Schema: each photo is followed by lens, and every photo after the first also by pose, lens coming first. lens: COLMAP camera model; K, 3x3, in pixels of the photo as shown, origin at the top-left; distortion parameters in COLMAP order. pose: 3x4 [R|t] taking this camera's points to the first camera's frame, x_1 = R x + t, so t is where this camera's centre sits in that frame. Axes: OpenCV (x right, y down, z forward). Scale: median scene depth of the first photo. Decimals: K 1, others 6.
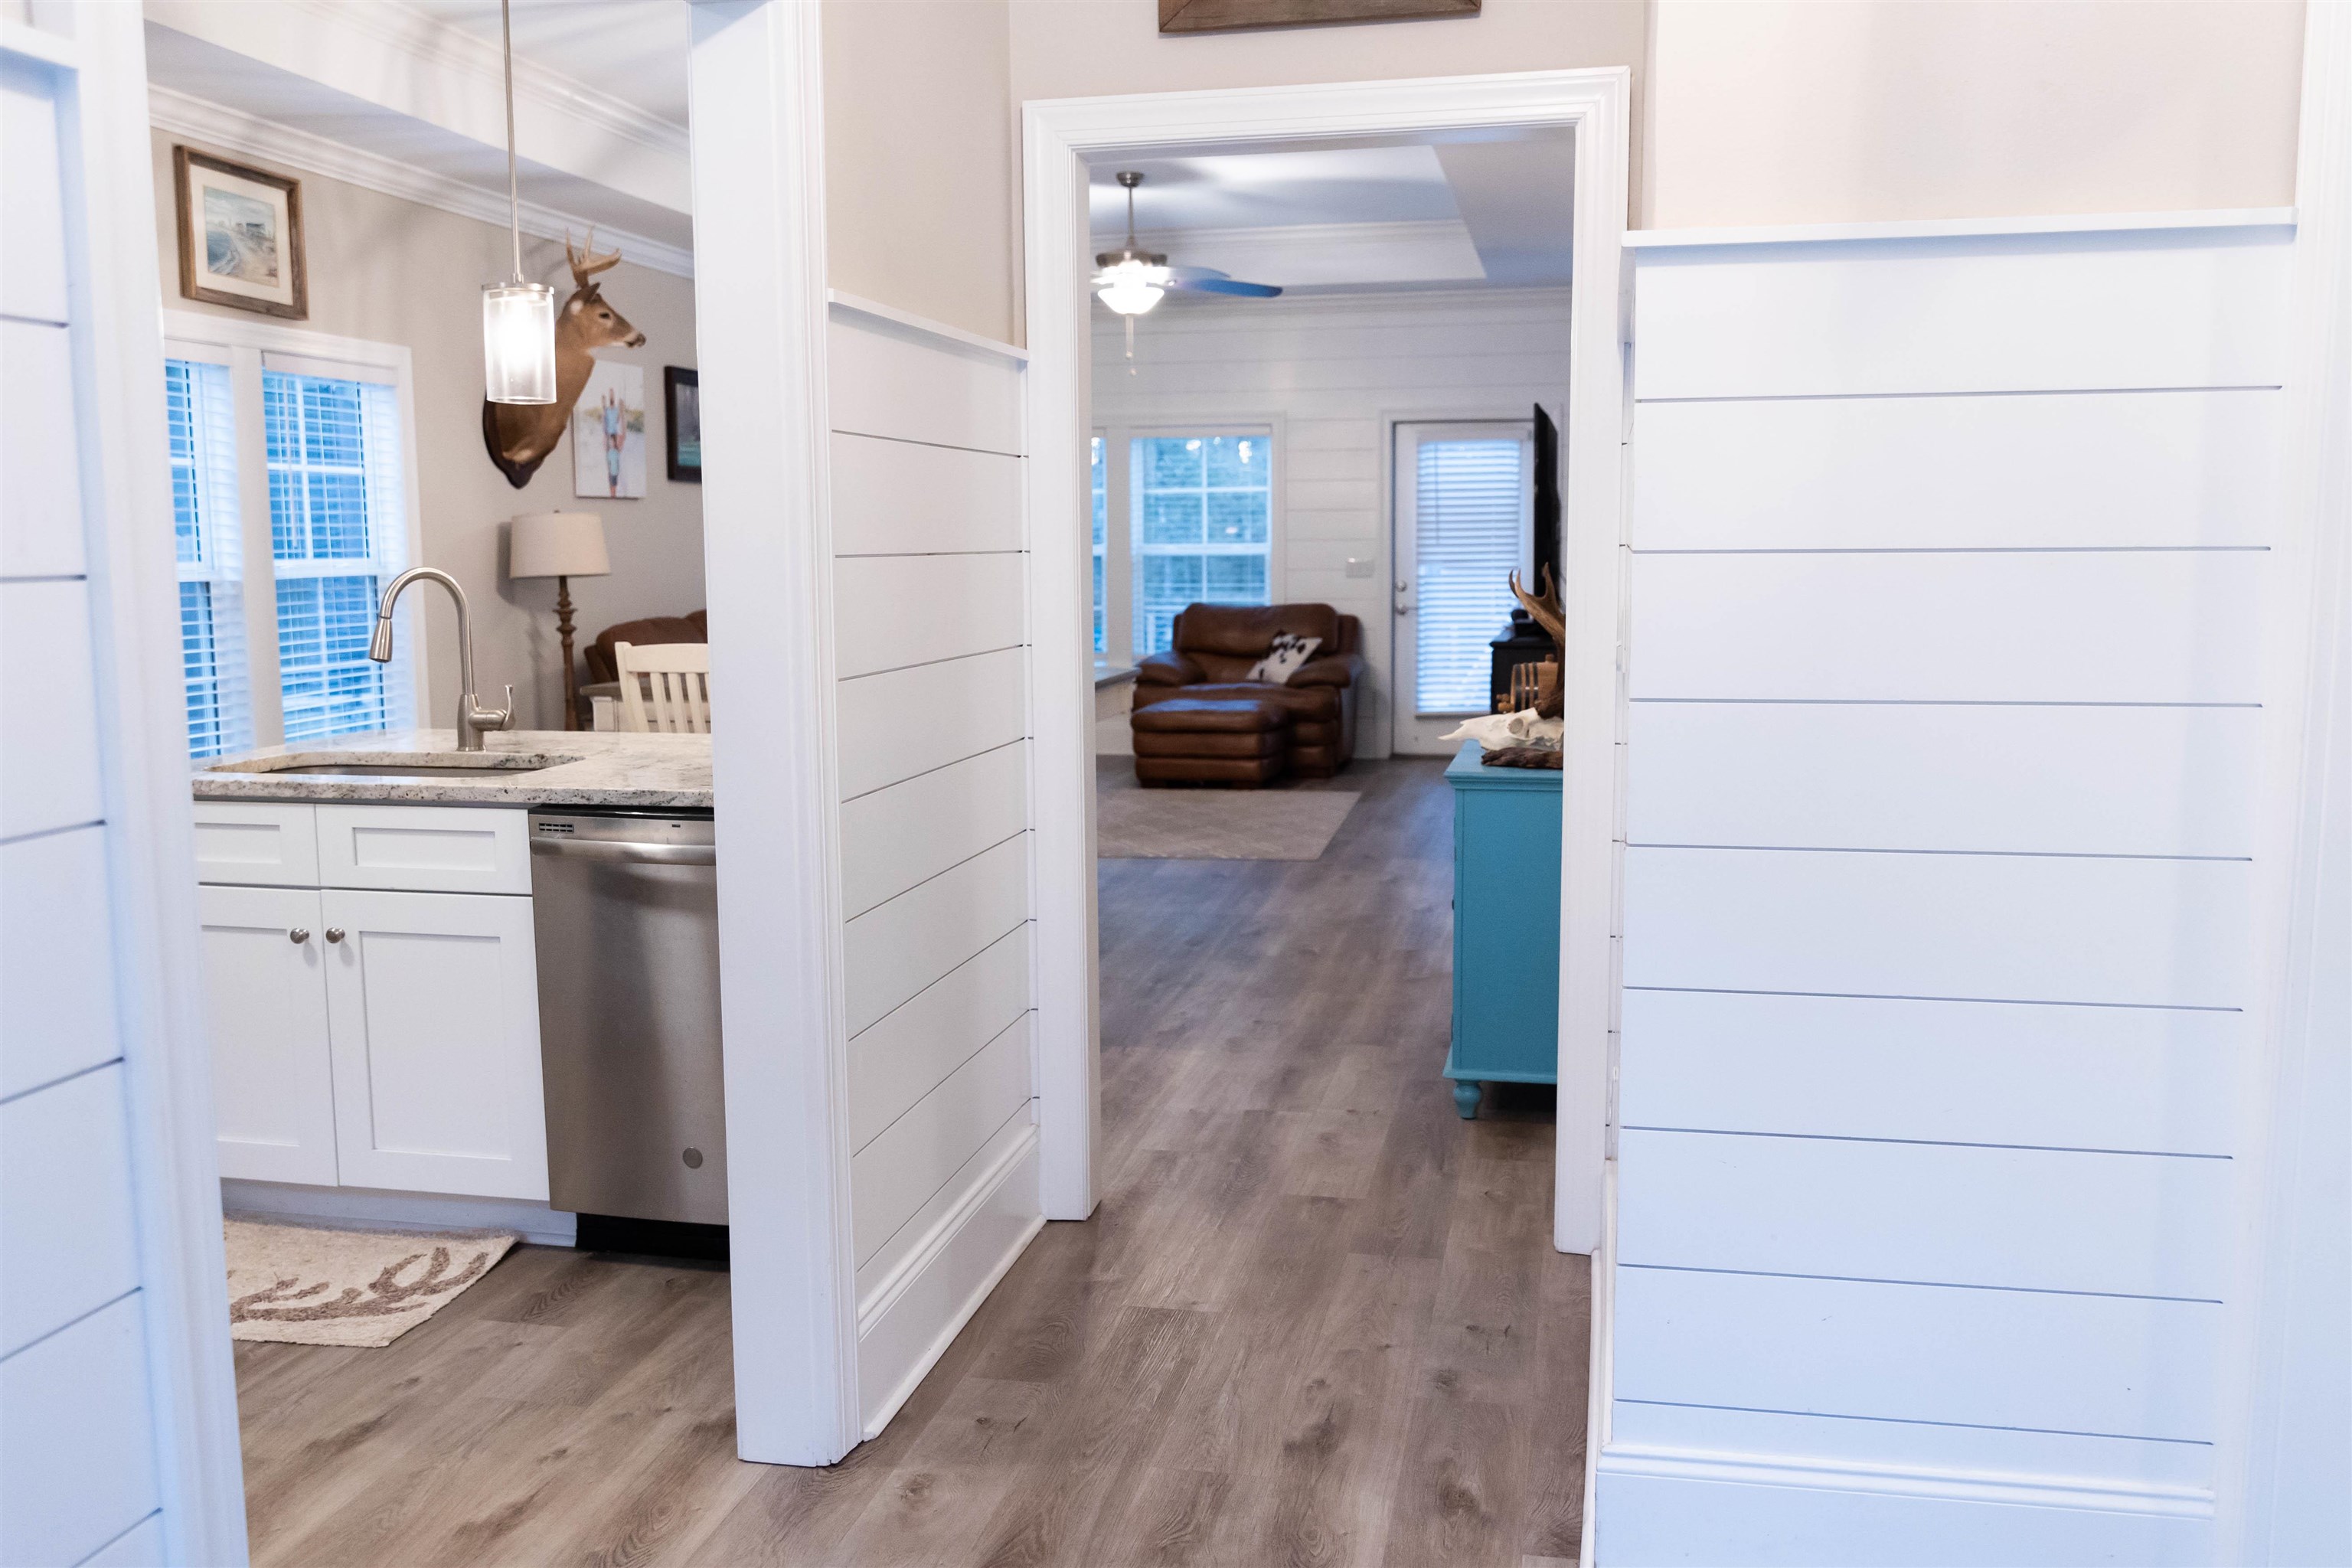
lens RADIAL K [[1965.8, 0, 1157.1], [0, 1965.8, 779.3], [0, 0, 1]] dist [-0.007349, -0.001942]
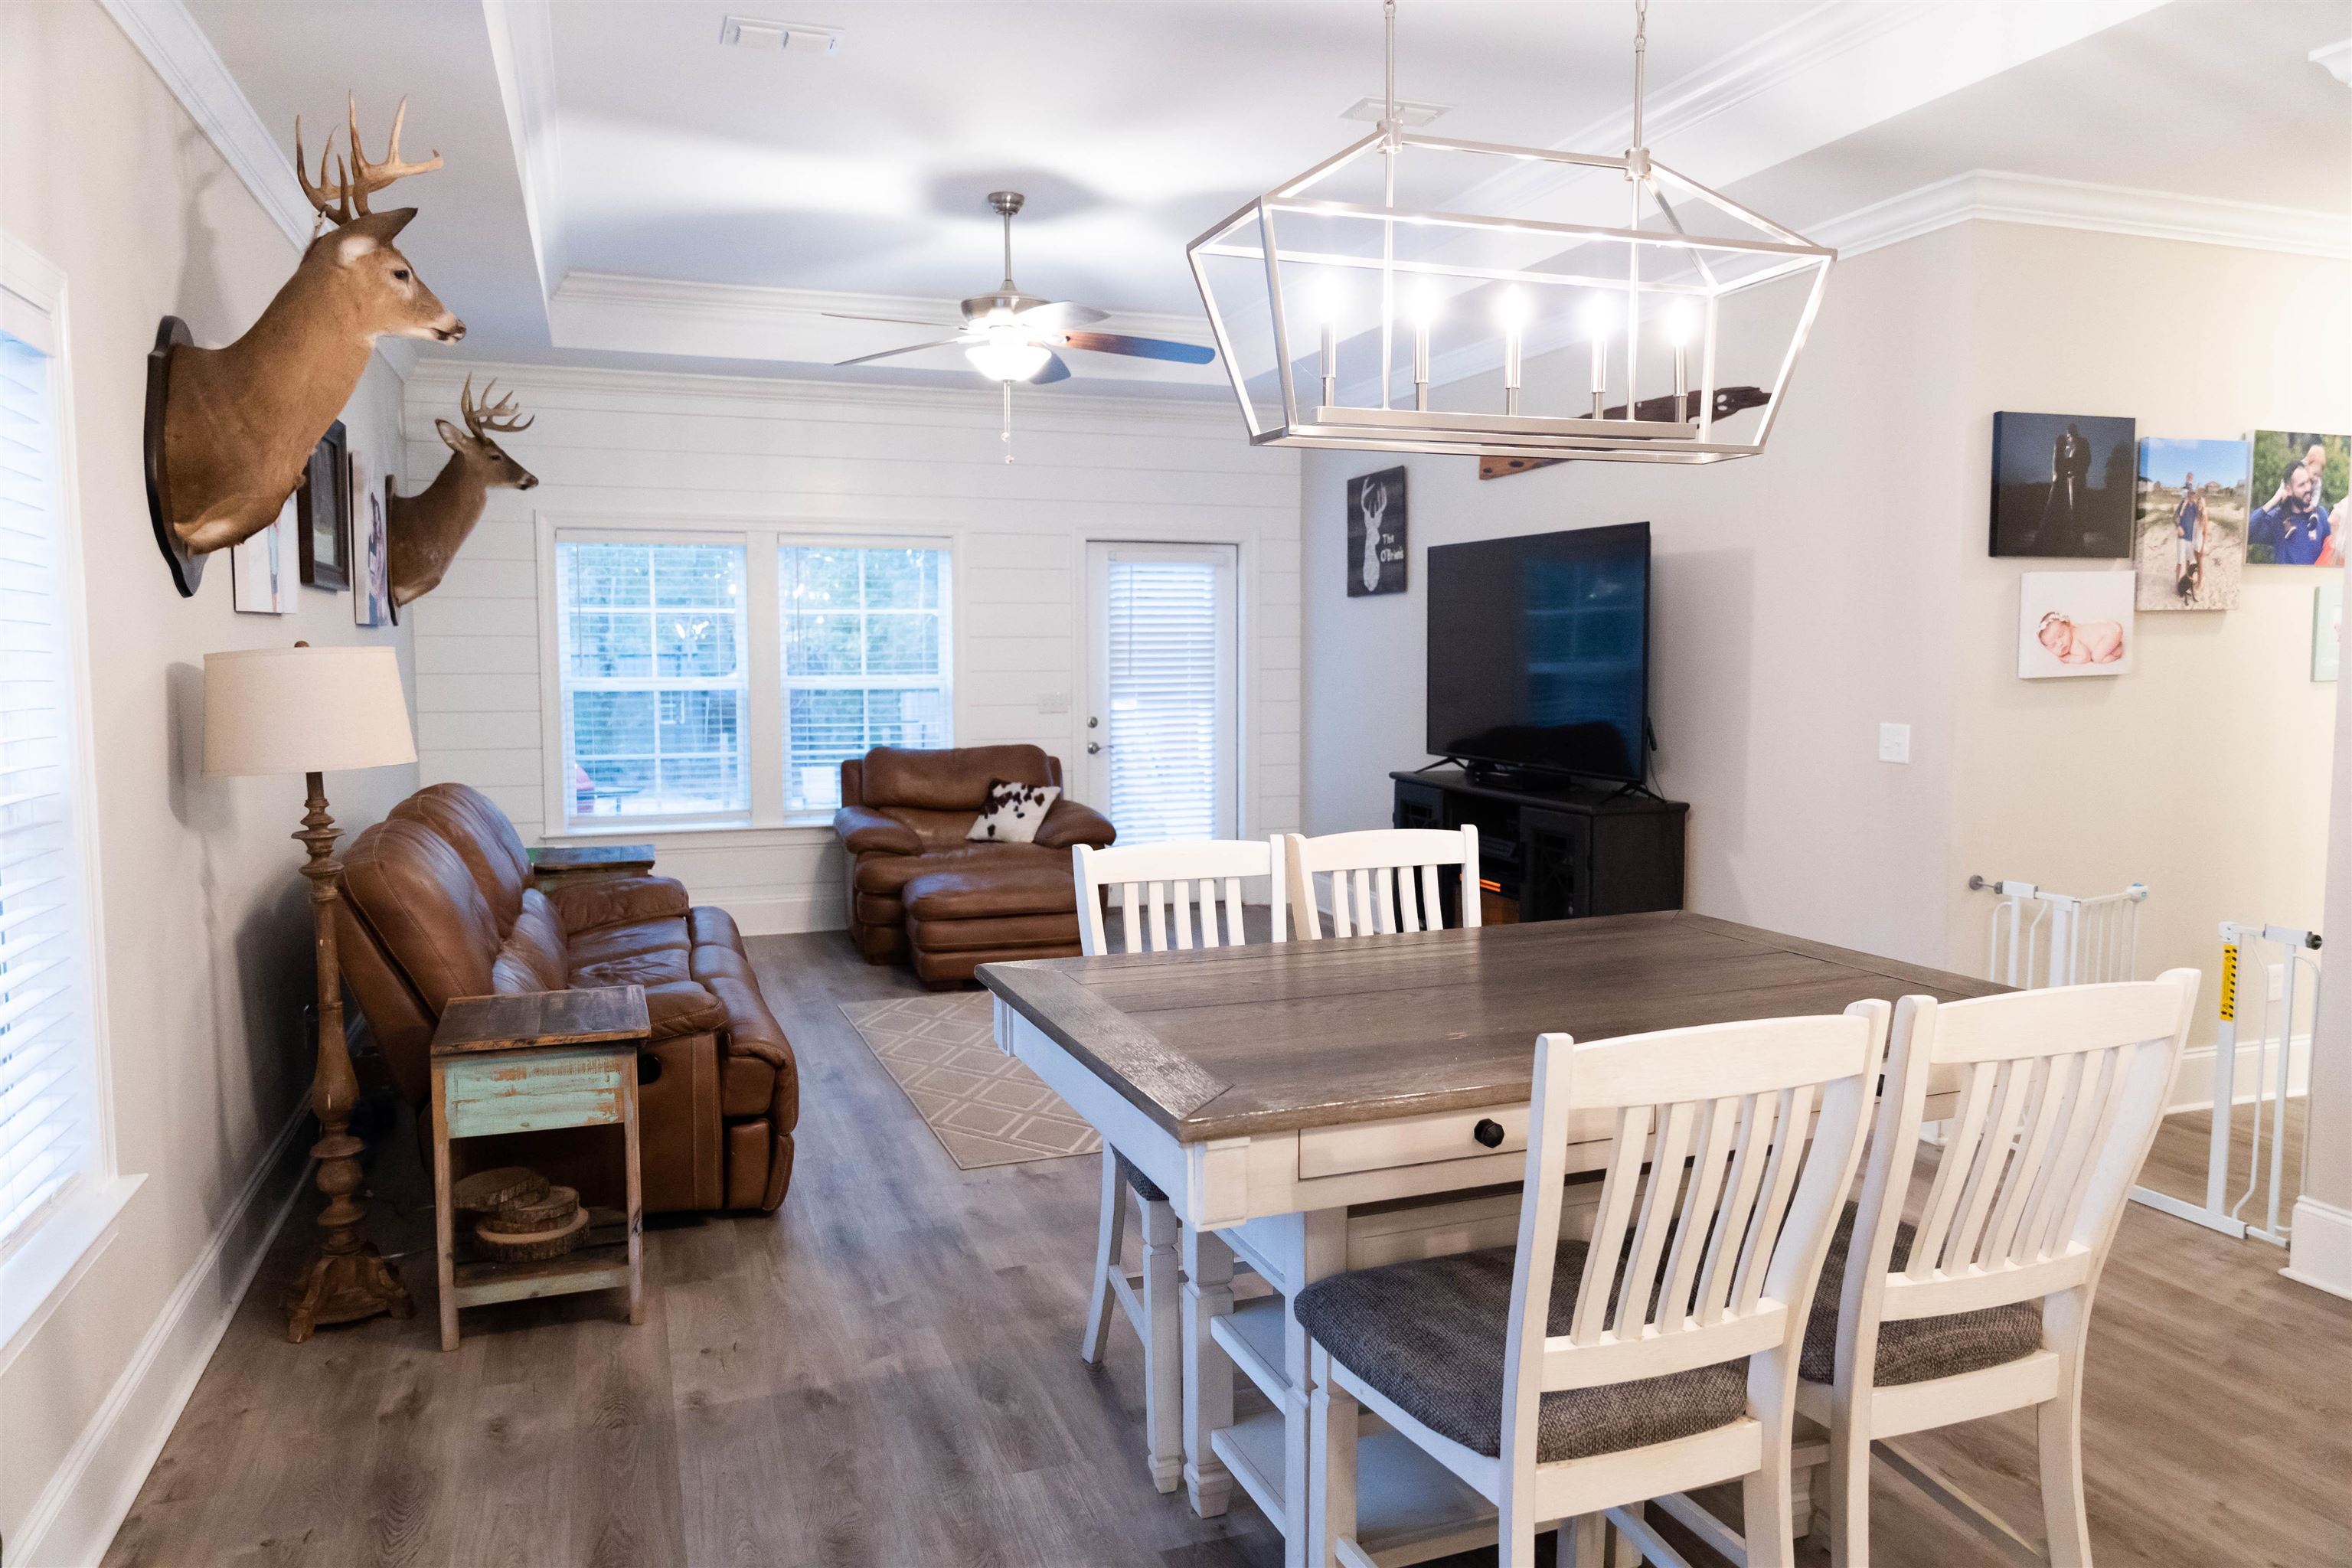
lens RADIAL K [[1587.9, 0, 1166.3], [0, 1587.9, 774.8], [0, 0, 1]] dist [0.007457, -0.002958]
pose [[0.847753, -0.037729, 0.529047, -0.337558], [0.059852, 0.997901, -0.024743, -0.078668], [-0.527003, 0.052641, 0.848232, 0.533781]]
